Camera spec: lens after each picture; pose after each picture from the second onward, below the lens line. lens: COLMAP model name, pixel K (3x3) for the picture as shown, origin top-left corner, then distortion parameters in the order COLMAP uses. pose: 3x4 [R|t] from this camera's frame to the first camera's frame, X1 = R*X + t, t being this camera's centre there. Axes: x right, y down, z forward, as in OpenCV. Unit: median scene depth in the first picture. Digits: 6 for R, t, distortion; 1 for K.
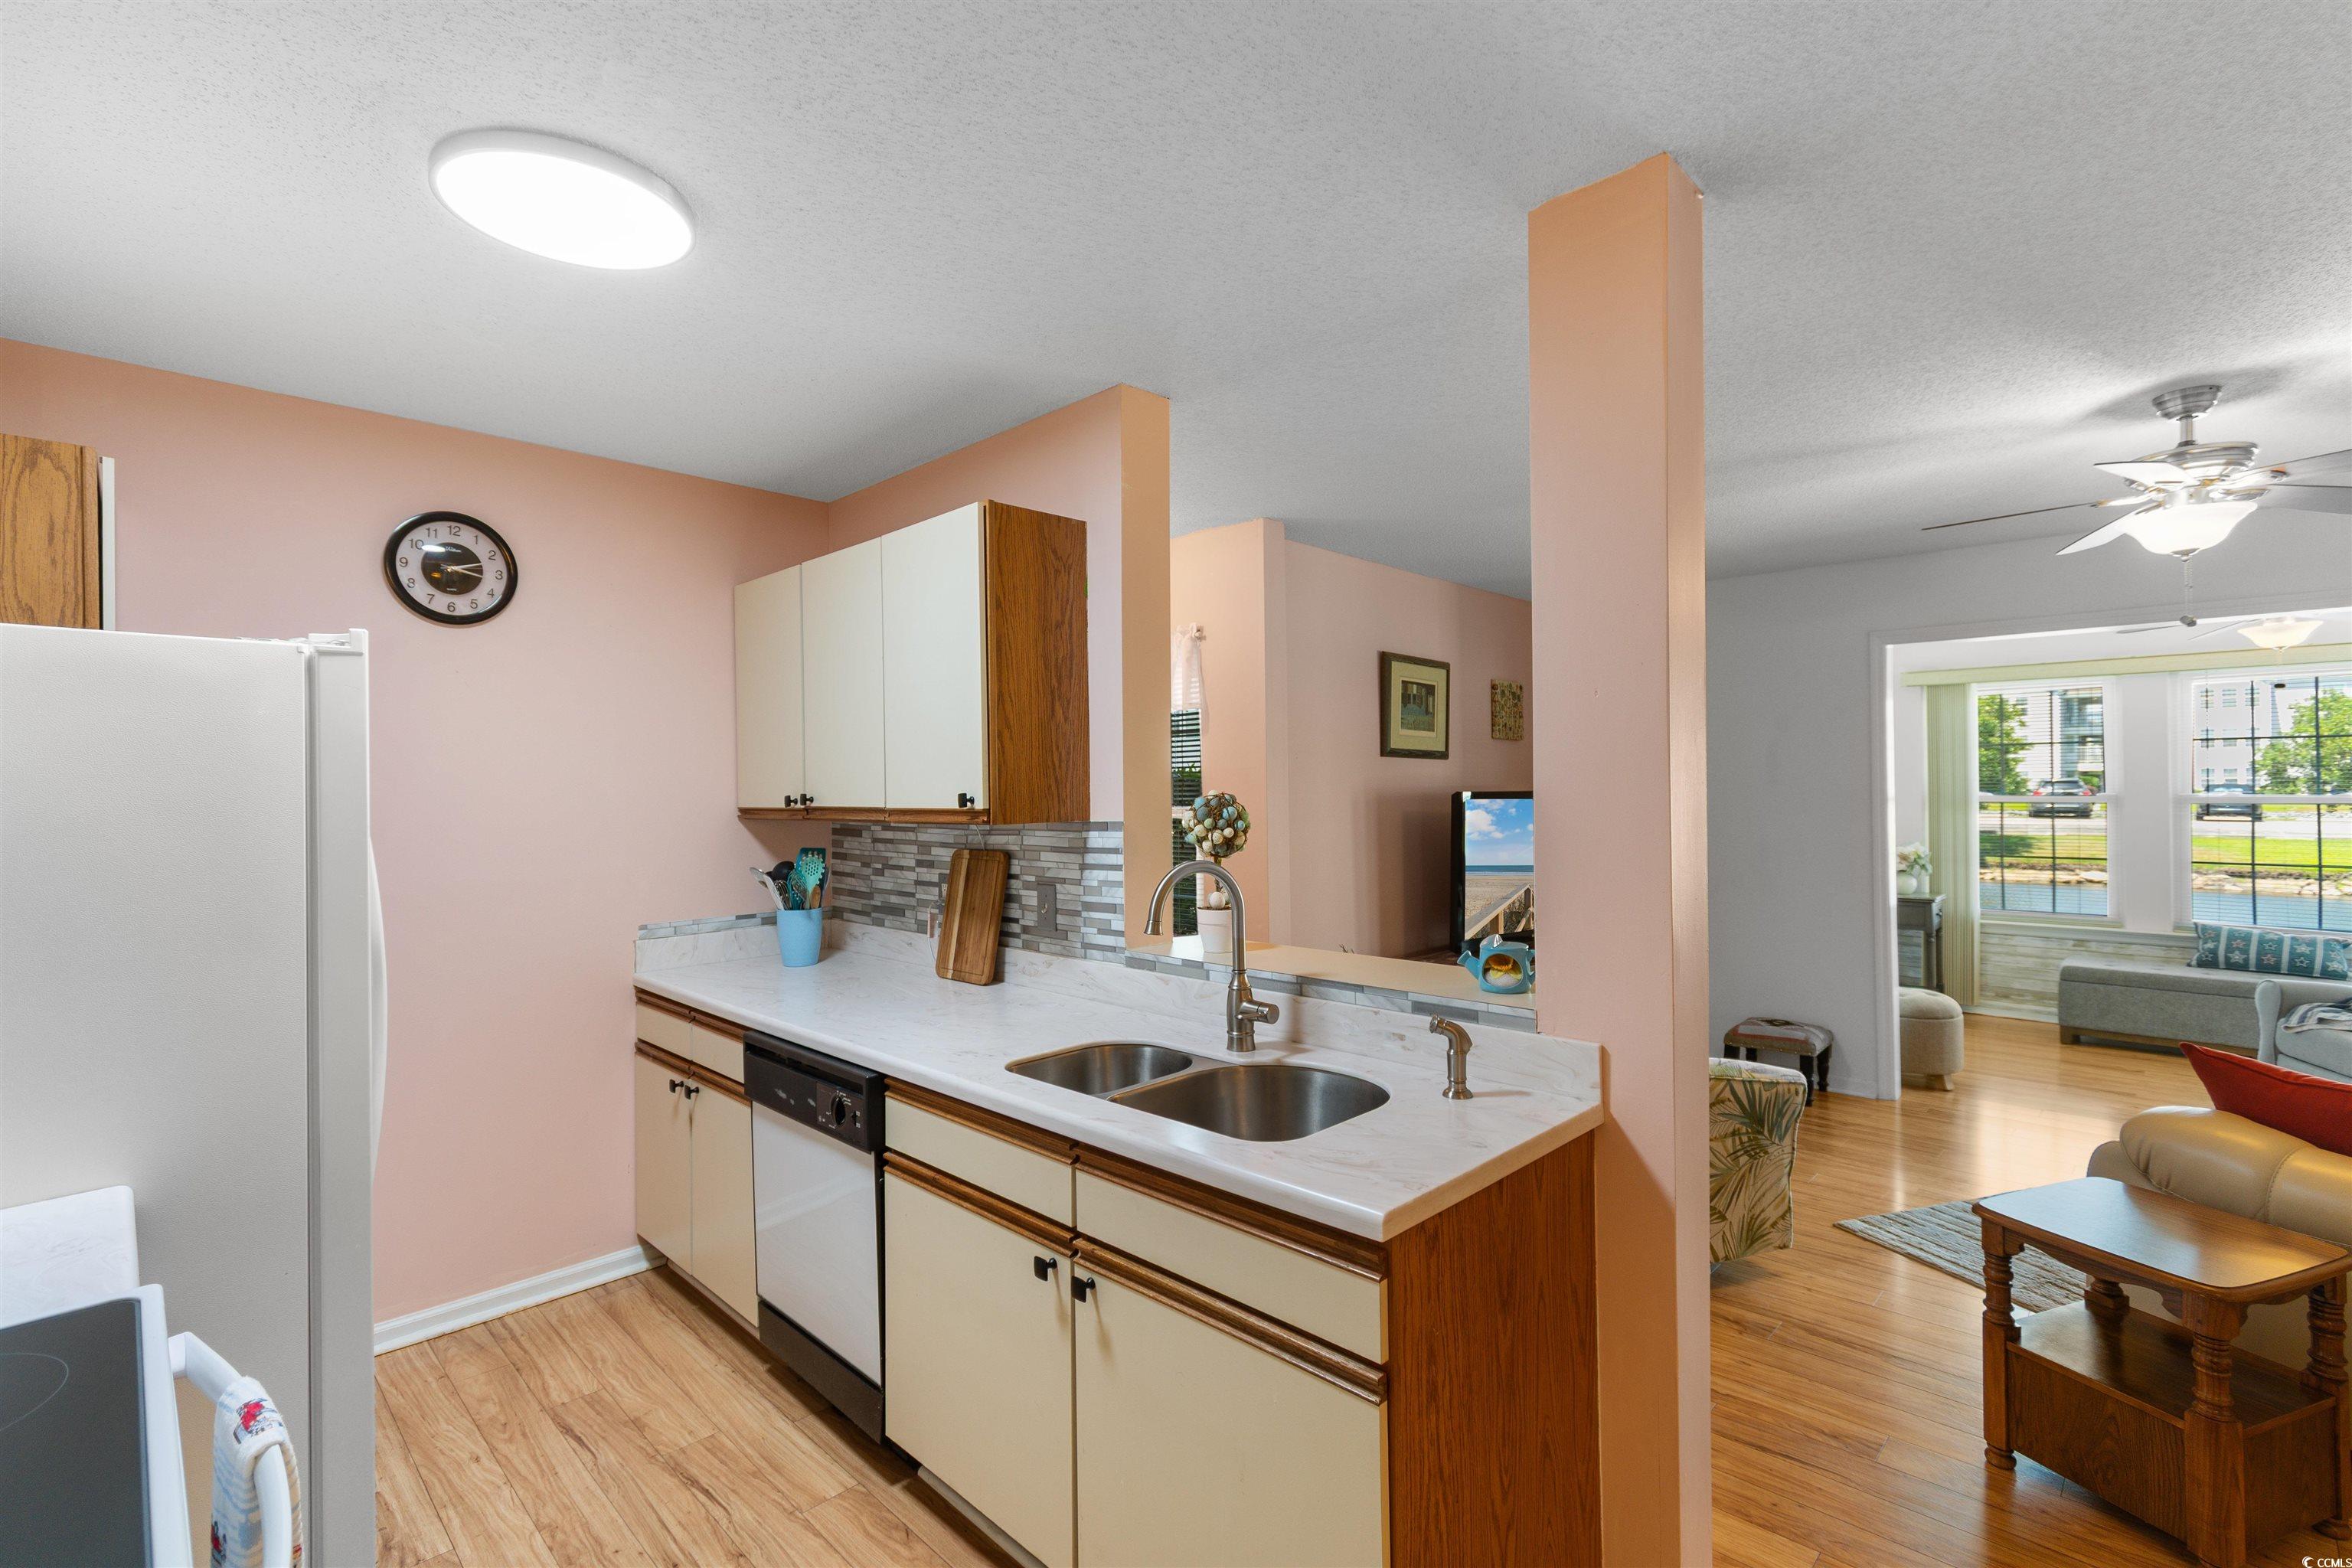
lens RADIAL K [[1043.3, 0, 1190.2], [0, 1043.3, 782.9], [0, 0, 1]] dist [0.008614, -0.001743]
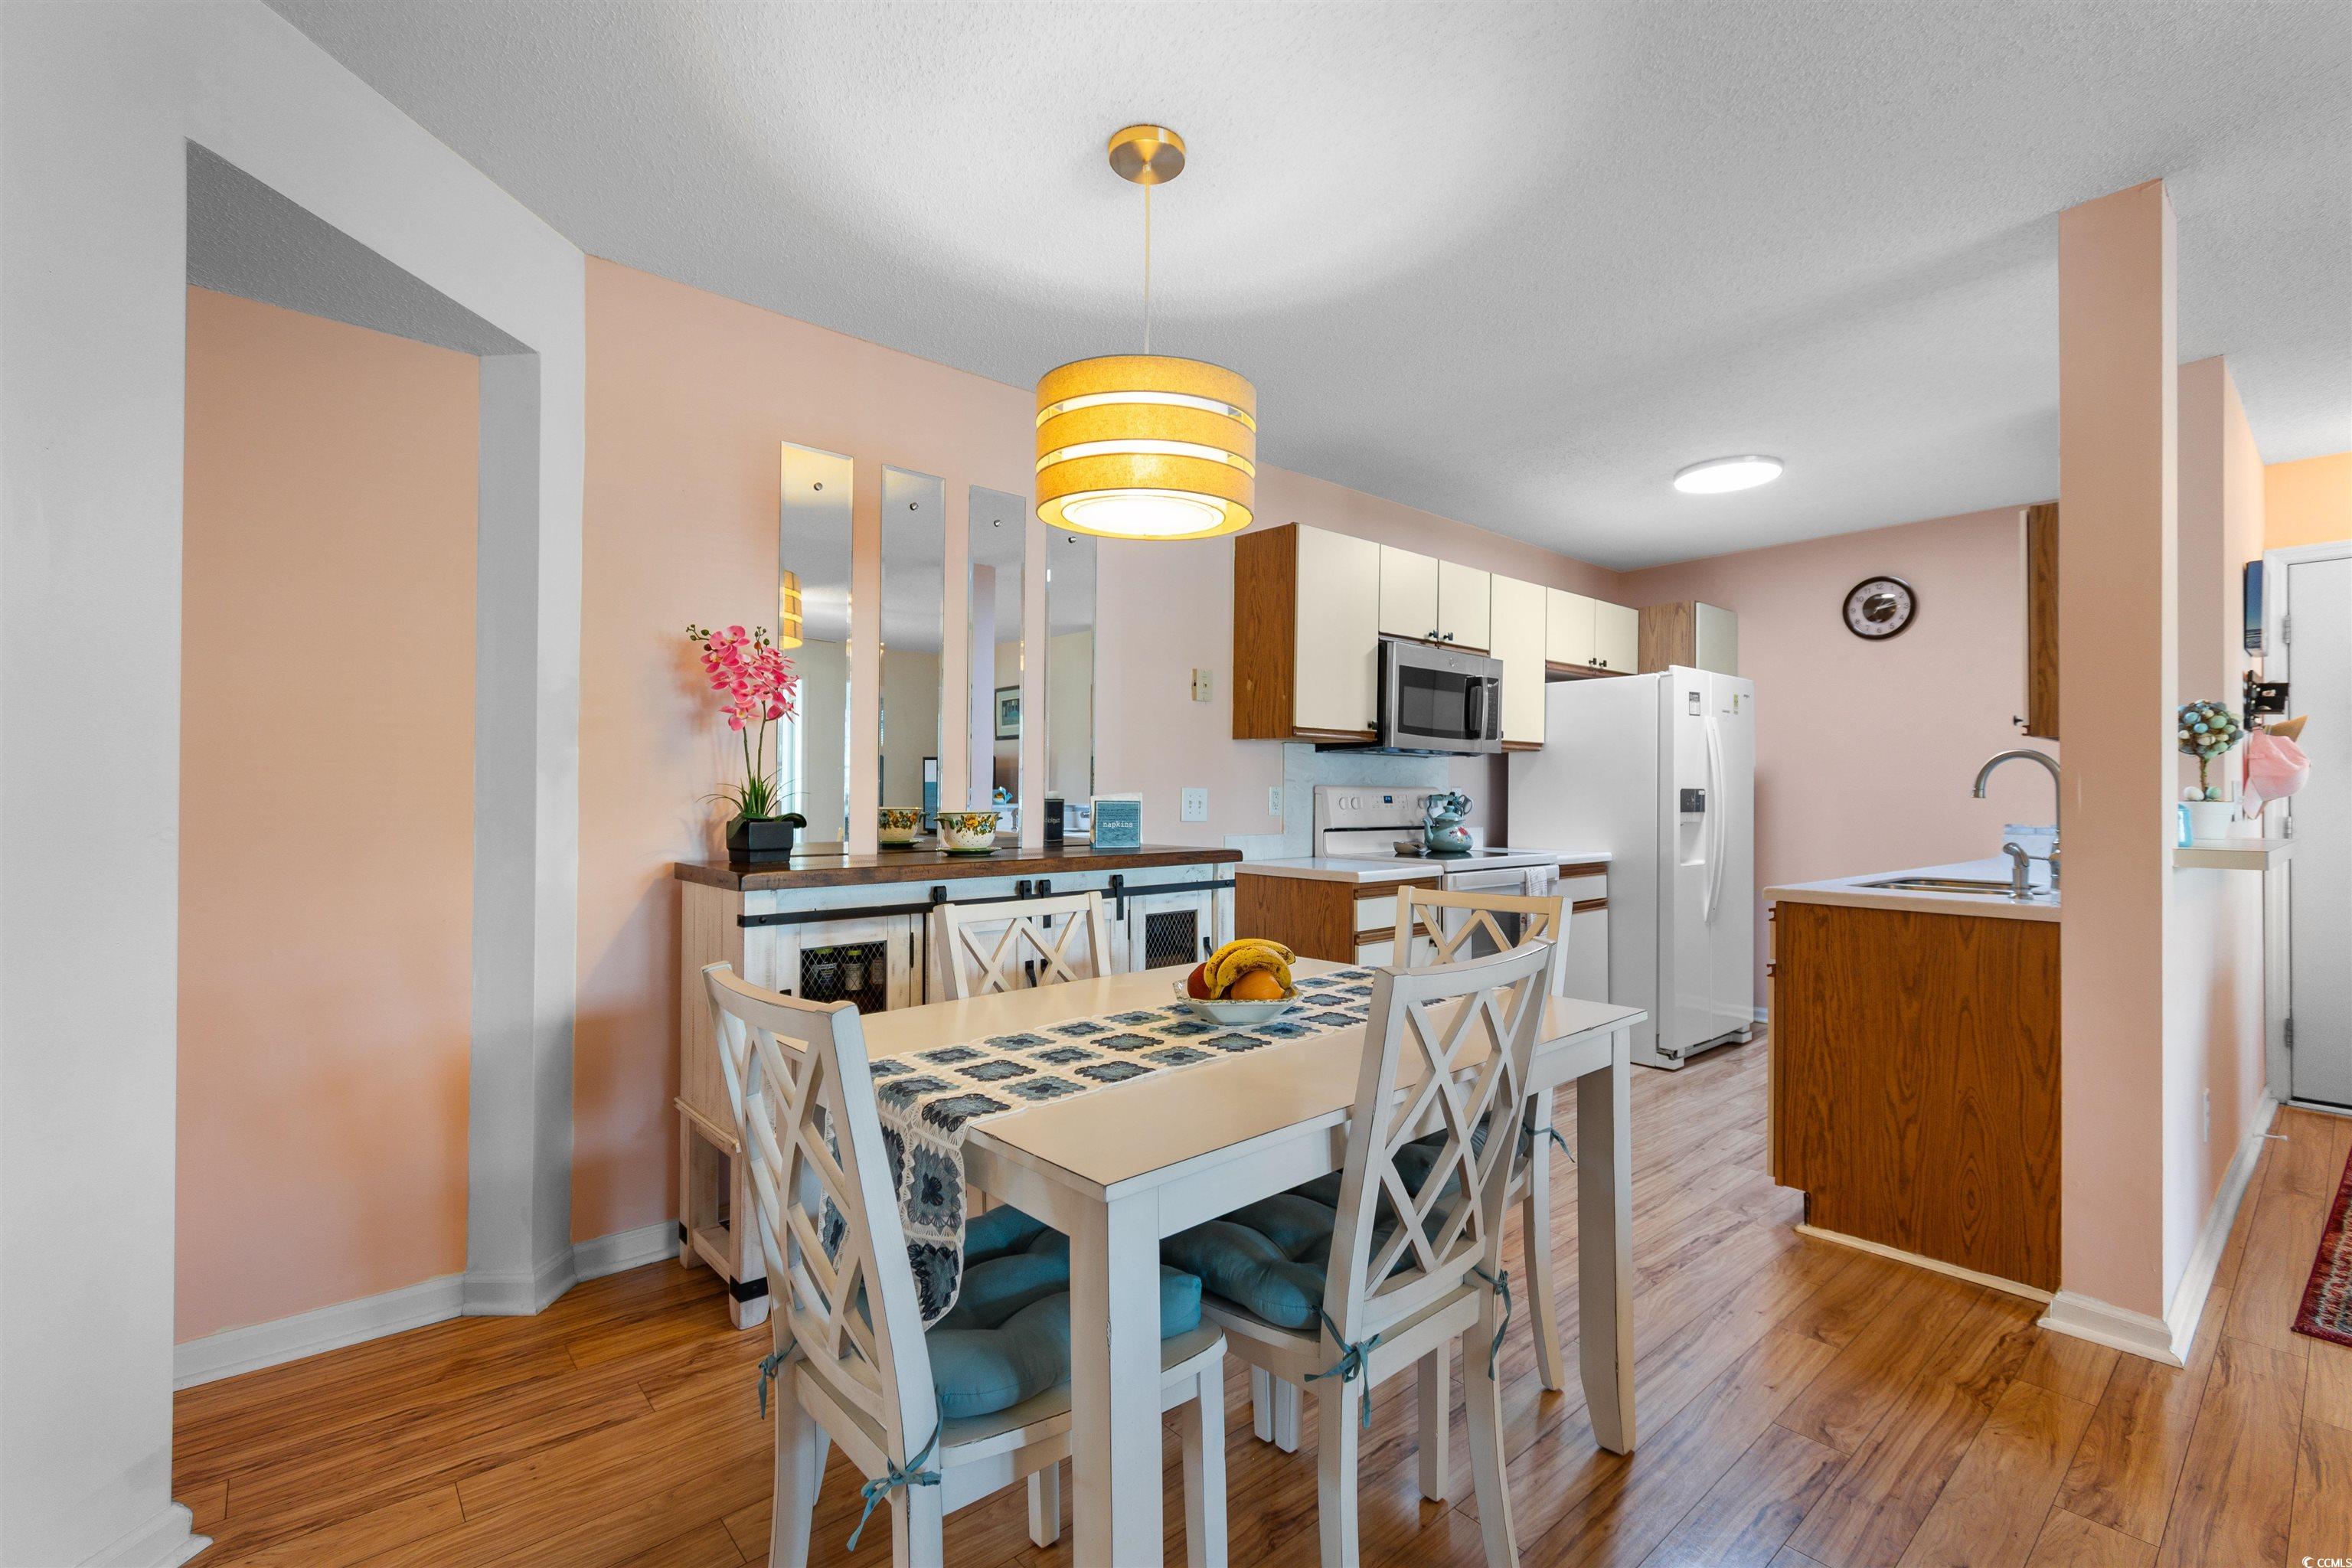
lens RADIAL K [[1043.3, 0, 1177.8], [0, 1043.3, 784.7], [0, 0, 1]] dist [0.008614, -0.001743]
pose [[-0.083974, 0.000485, -0.996468, 0.638008], [0.000621, 1.000000, 0.000434, 0.049985], [0.996468, -0.000582, -0.083974, -0.011980]]
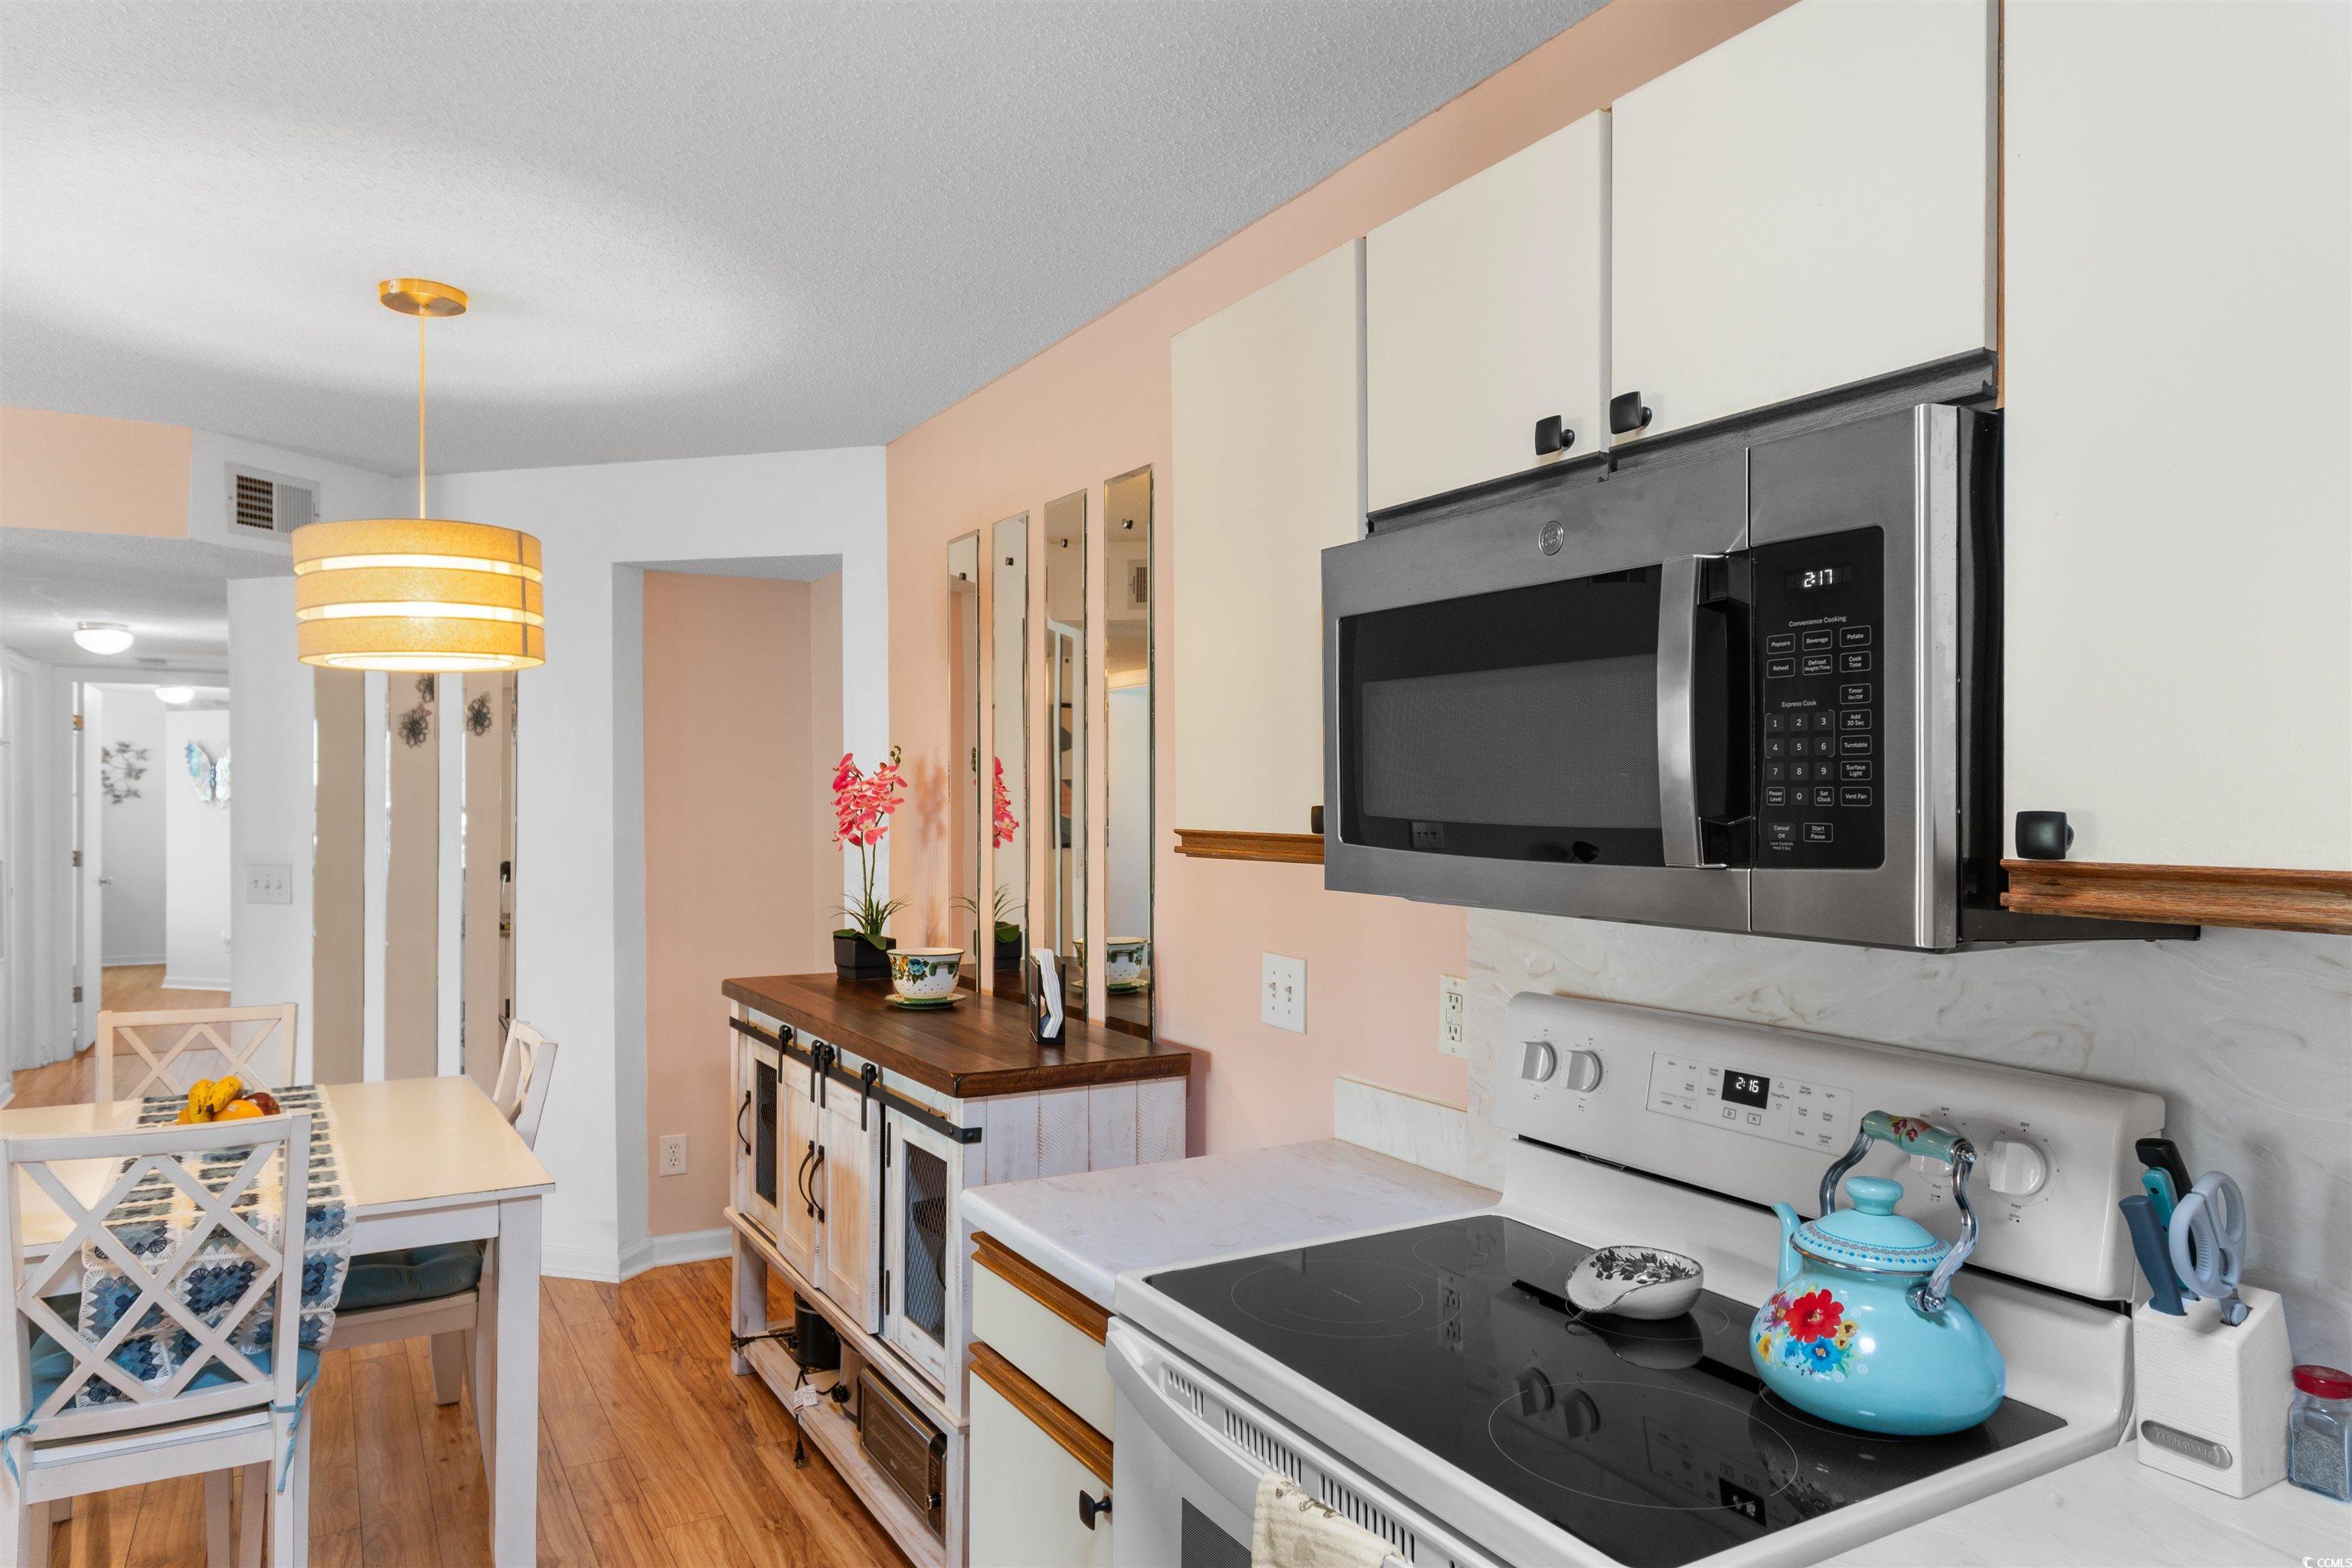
lens RADIAL K [[1444.7, 0, 1176.7], [0, 1444.7, 786.9], [0, 0, 1]] dist [0.003522, 0.000520]
pose [[-0.963460, 0.016046, 0.267370, -0.208263], [0.011822, 0.999779, -0.017401, 0.003484], [-0.267590, -0.013604, -0.963437, 0.413230]]
